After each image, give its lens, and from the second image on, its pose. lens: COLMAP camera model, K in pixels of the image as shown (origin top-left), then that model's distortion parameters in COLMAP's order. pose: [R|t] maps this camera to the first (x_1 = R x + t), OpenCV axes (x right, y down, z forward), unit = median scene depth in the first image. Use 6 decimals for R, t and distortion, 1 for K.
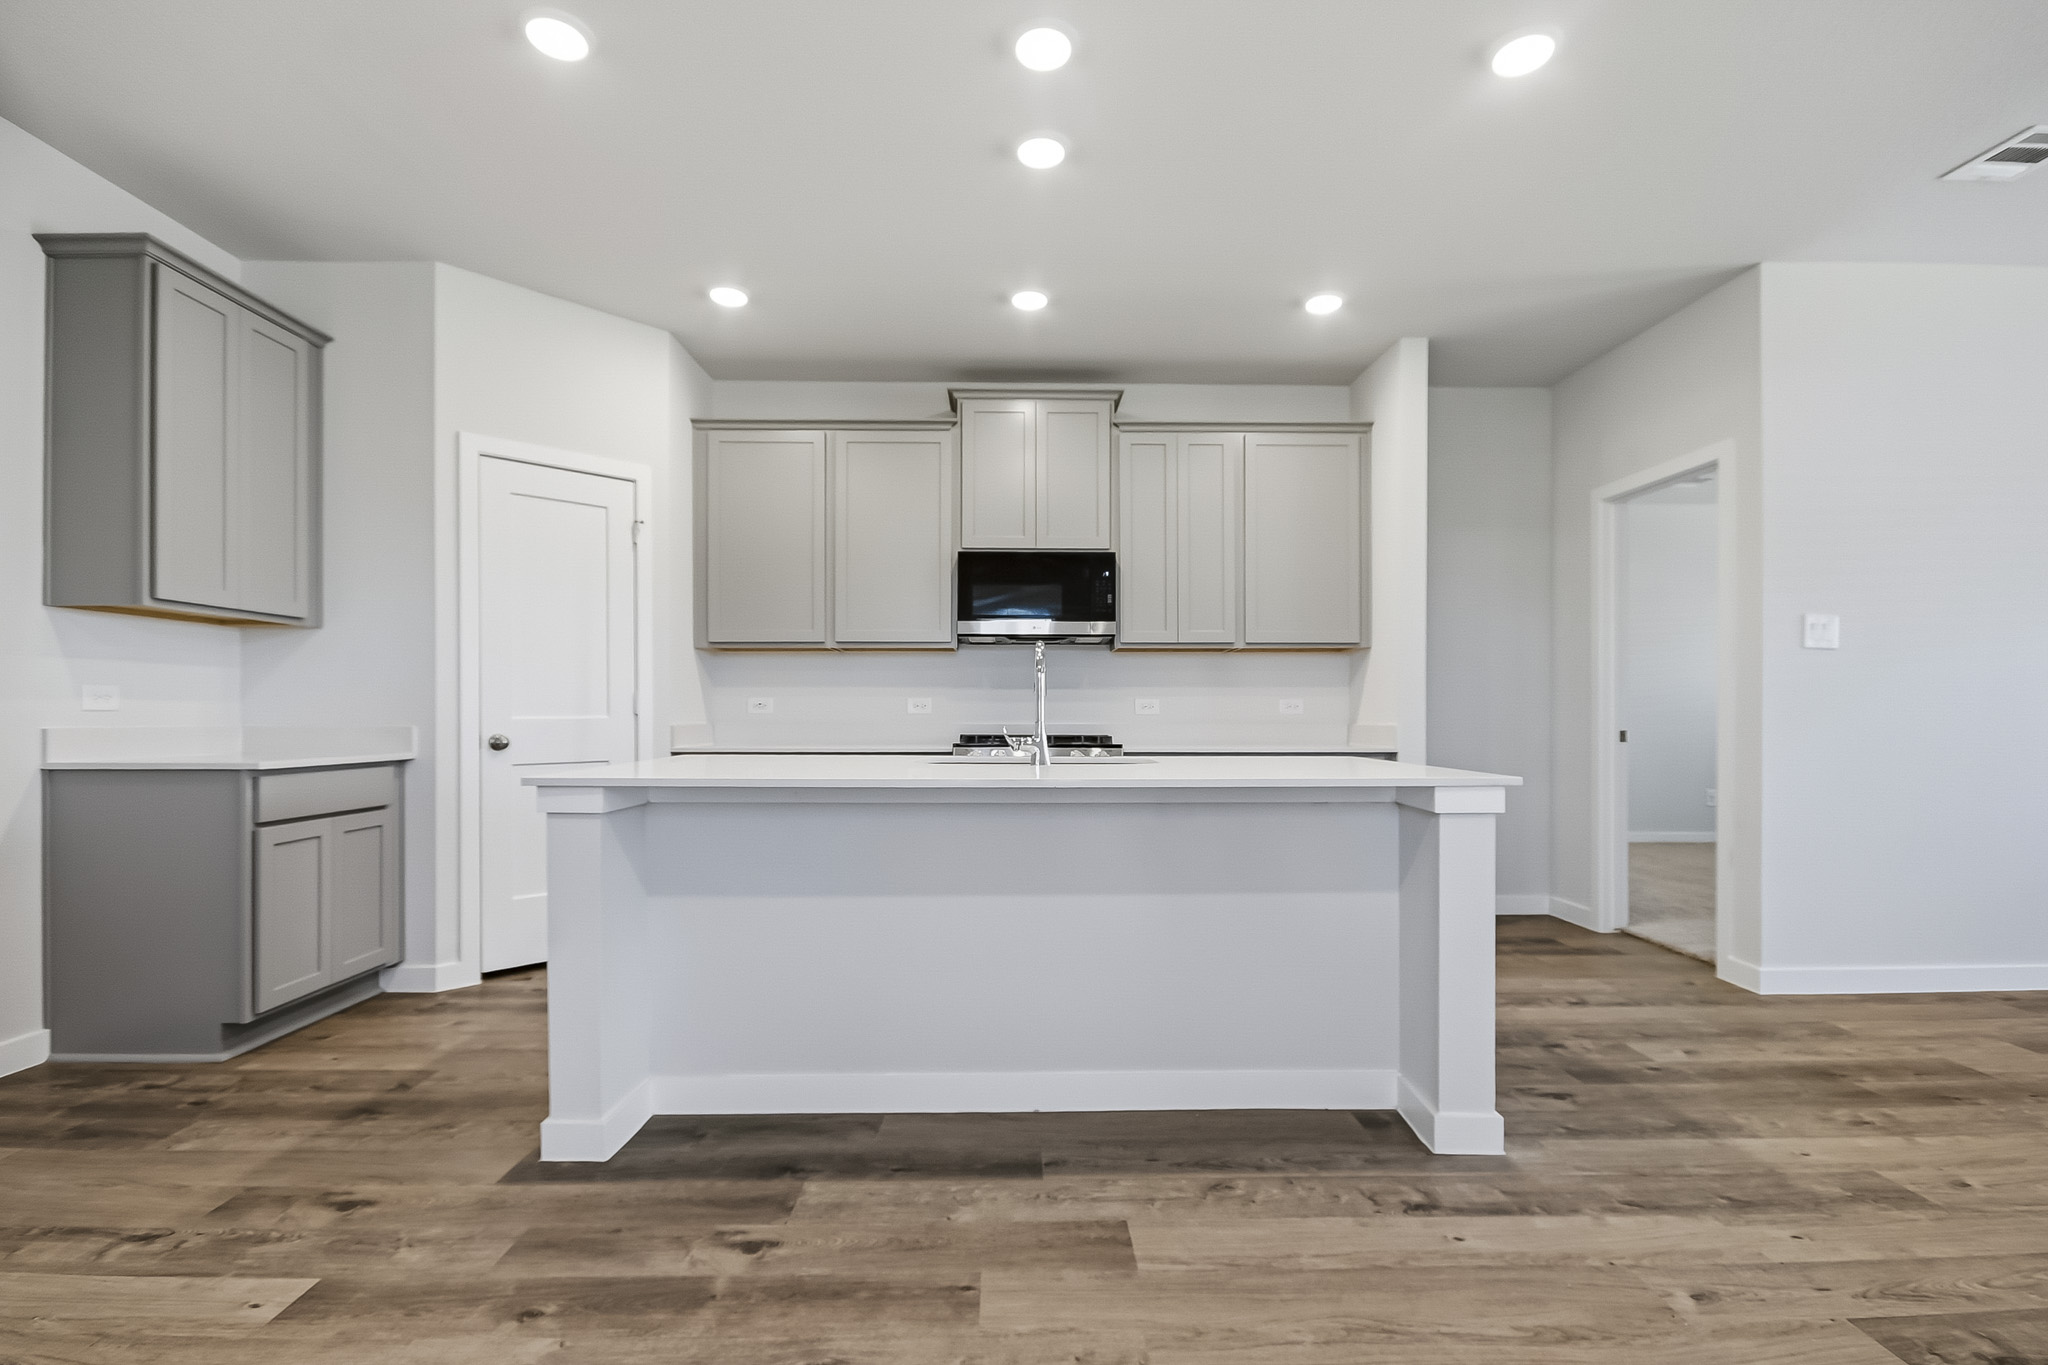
lens RADIAL K [[970.3, 0, 1029.1], [0, 970.3, 710.9], [0, 0, 1]] dist [0.000573, -0.000290]
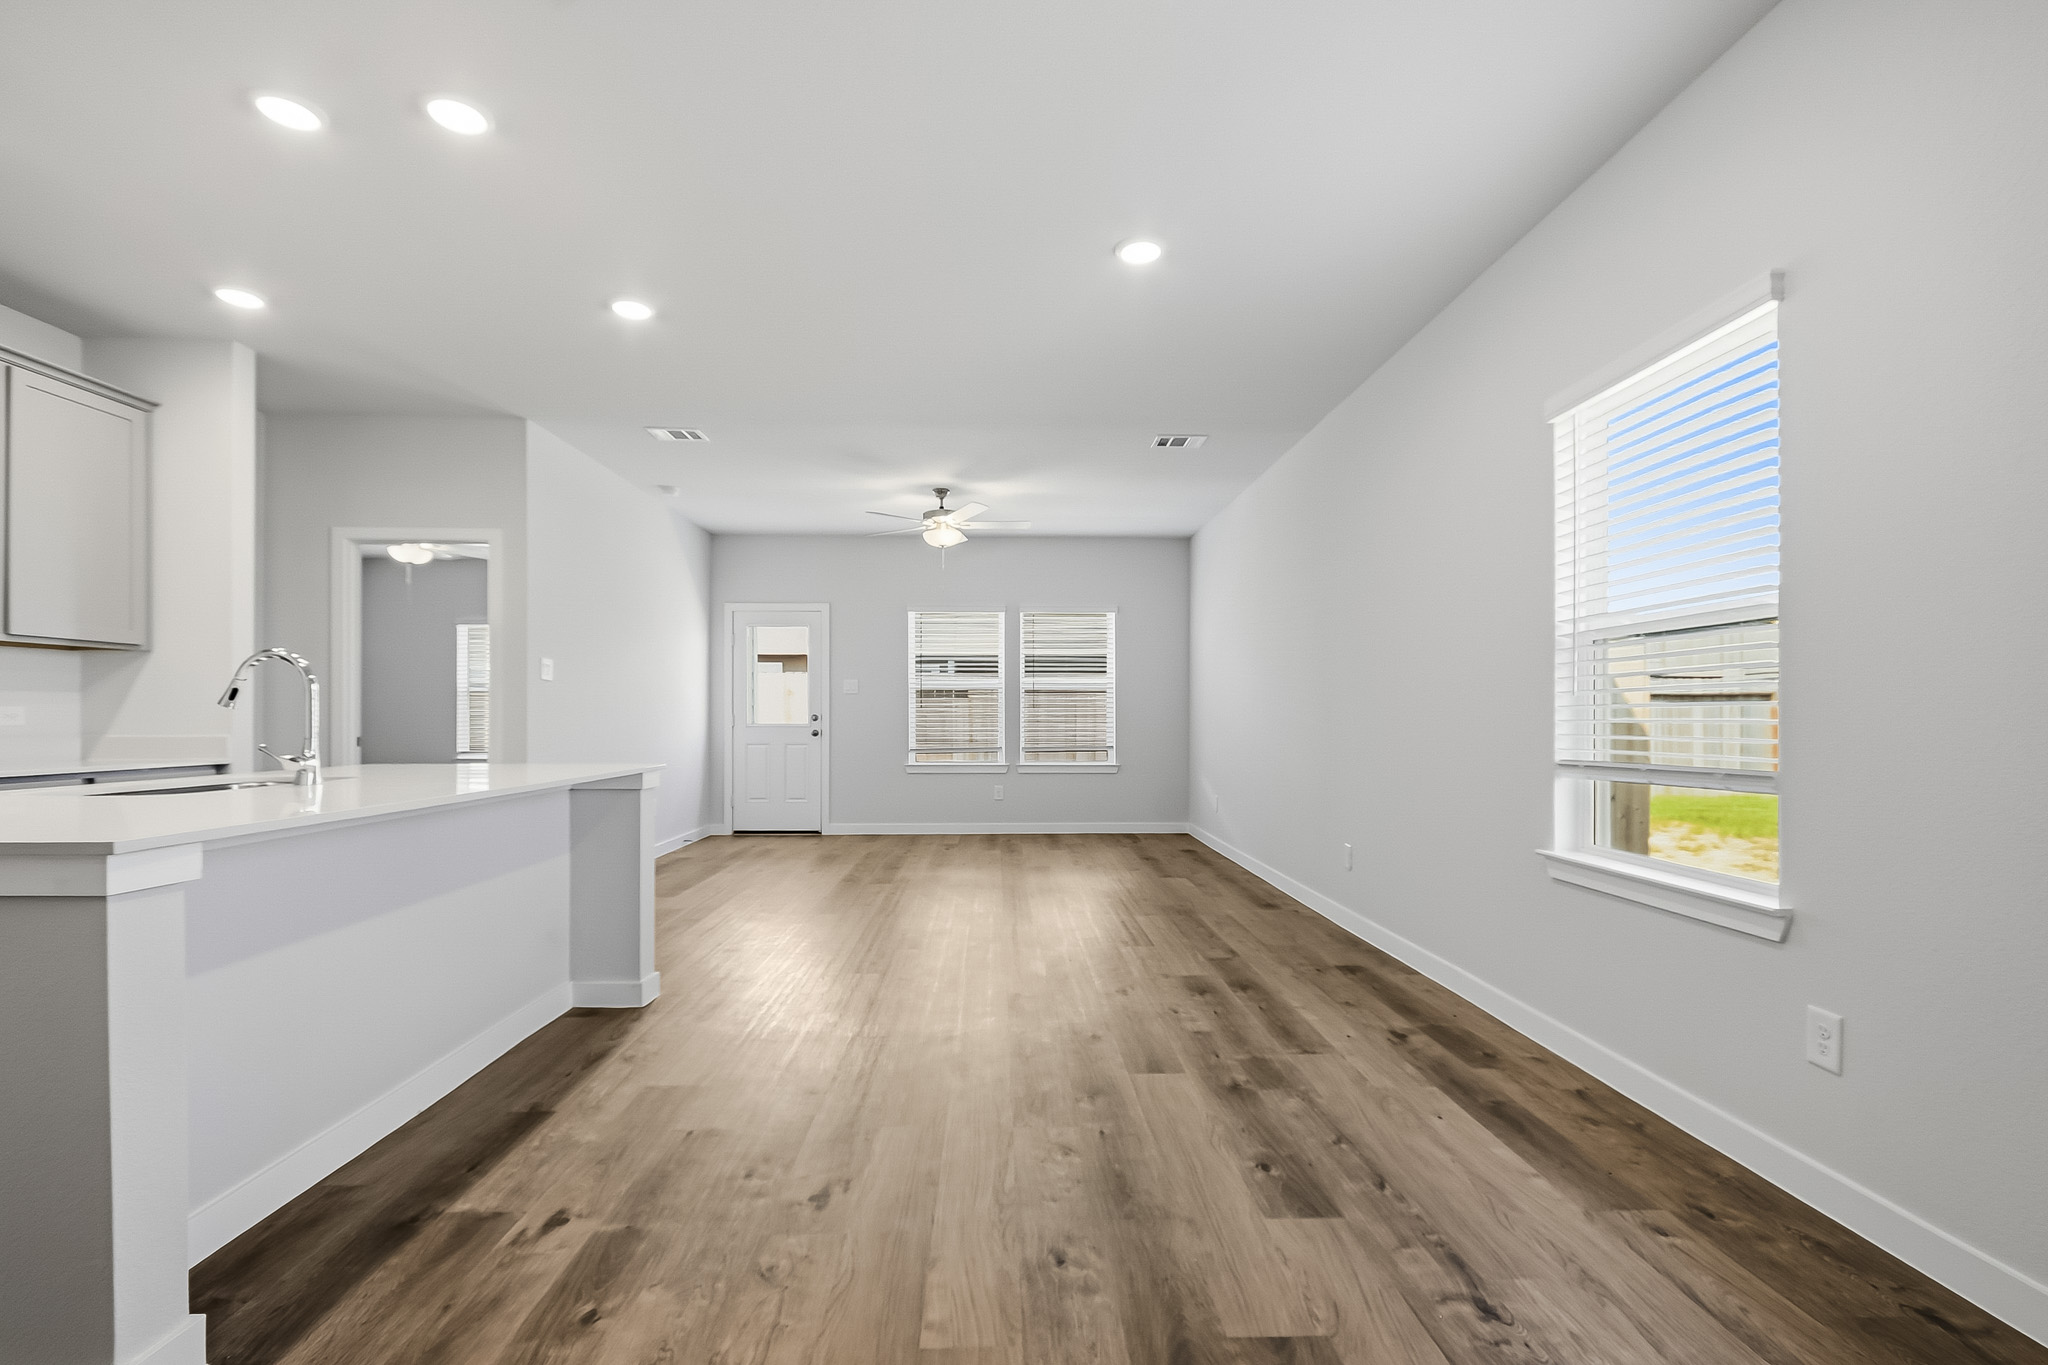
lens RADIAL K [[951.1, 0, 1030.3], [0, 951.1, 710.6], [0, 0, 1]] dist [0.000335, 0.000007]
pose [[-0.014638, 0.005341, 0.999879, -0.704410], [-0.002009, 0.999984, -0.005371, -0.008523], [-0.999891, -0.002087, -0.014627, 0.251183]]
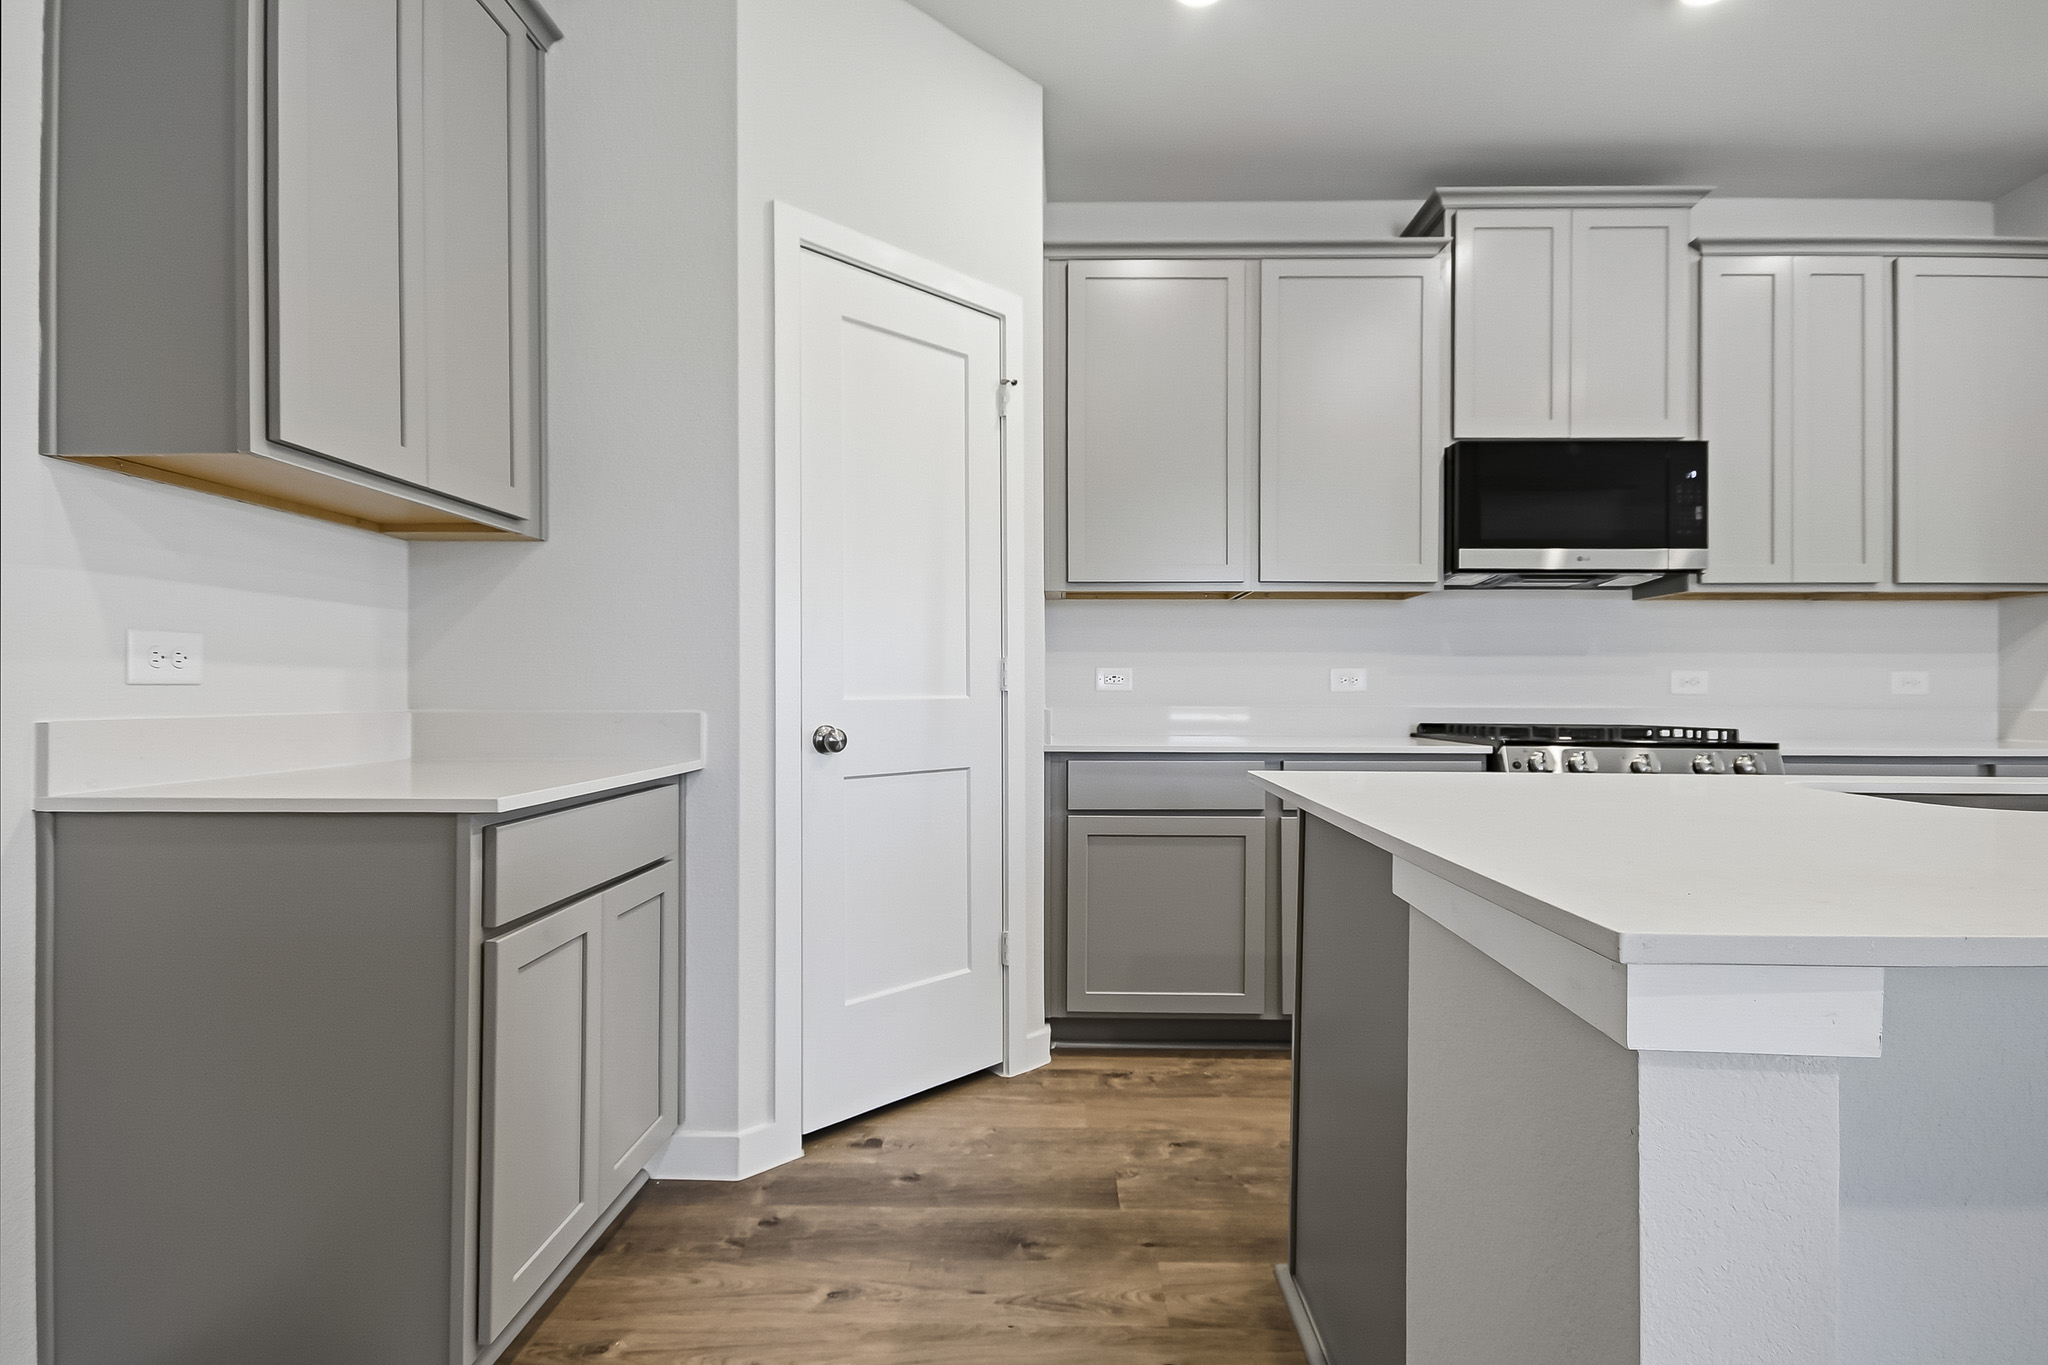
lens RADIAL K [[953.2, 0, 1028.8], [0, 953.2, 692.4], [0, 0, 1]] dist [0.000017, -0.000357]
pose [[0.999118, 0.002361, -0.041922, -0.415699], [-0.002258, 0.999994, 0.002514, 0.002216], [0.041928, -0.002417, 0.999118, 0.445869]]
